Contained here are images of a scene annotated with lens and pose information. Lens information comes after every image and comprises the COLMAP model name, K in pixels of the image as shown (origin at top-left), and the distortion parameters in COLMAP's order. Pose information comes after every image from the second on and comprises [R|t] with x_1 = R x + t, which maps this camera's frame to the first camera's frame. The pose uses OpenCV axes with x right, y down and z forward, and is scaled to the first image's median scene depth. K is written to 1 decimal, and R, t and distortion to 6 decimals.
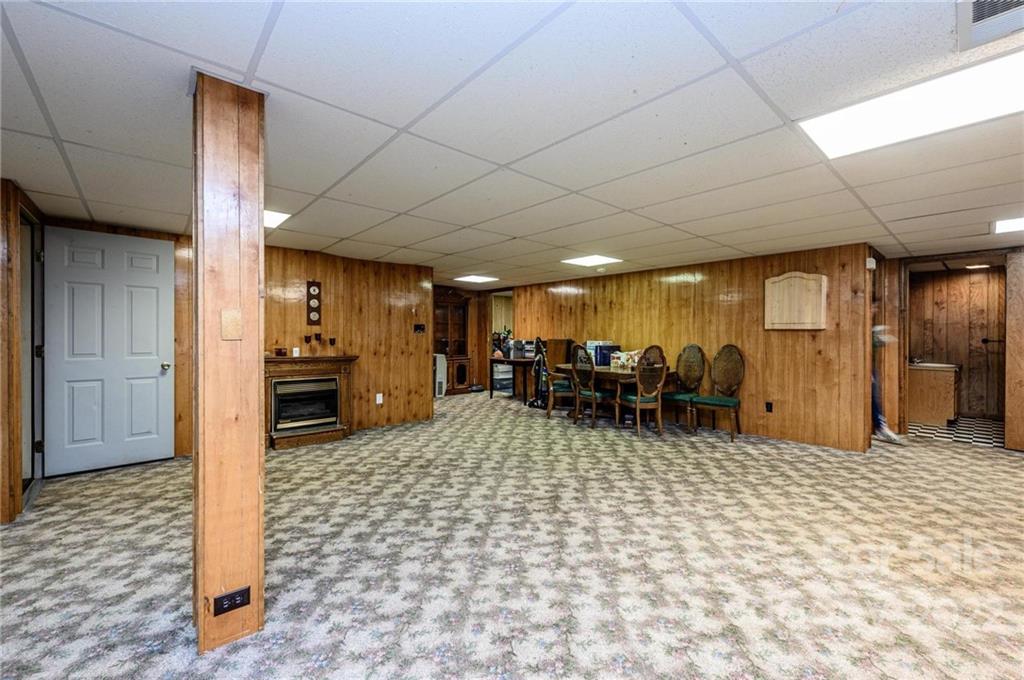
lens RADIAL K [[417.3, 0, 511.0], [0, 417.3, 335.7], [0, 0, 1]] dist [-0.001855, -0.000089]
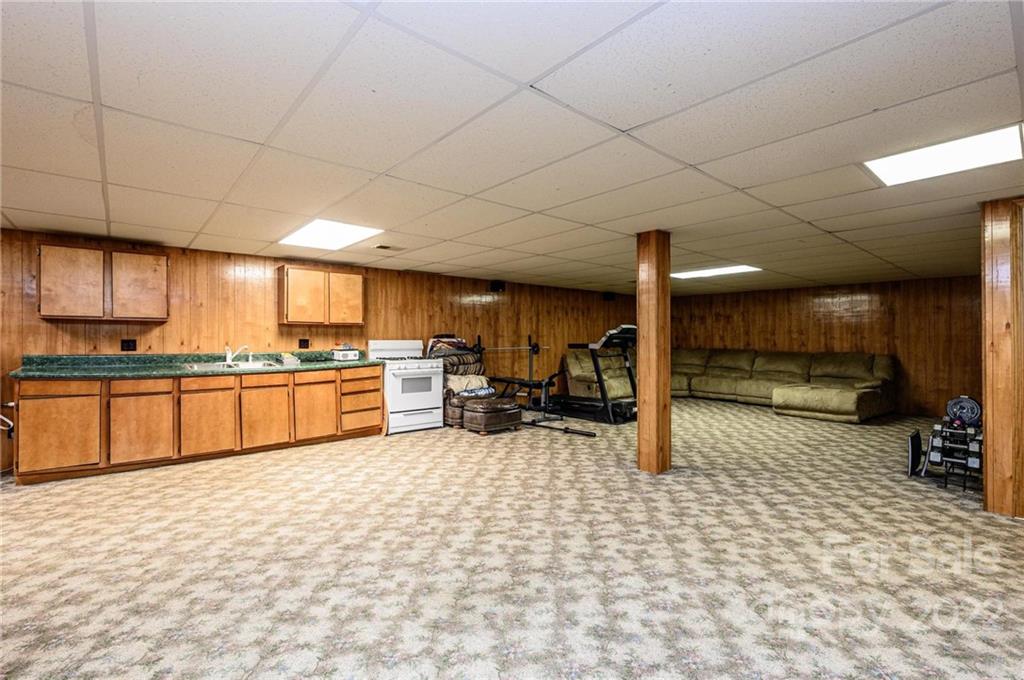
lens RADIAL K [[459.4, 0, 511.2], [0, 459.4, 339.2], [0, 0, 1]] dist [0.000040, 0.000008]
pose [[-0.999911, -0.006936, 0.011369, 0.036737], [-0.006904, 0.999972, 0.002795, -0.002662], [-0.011388, 0.002717, -0.999931, 1.820858]]
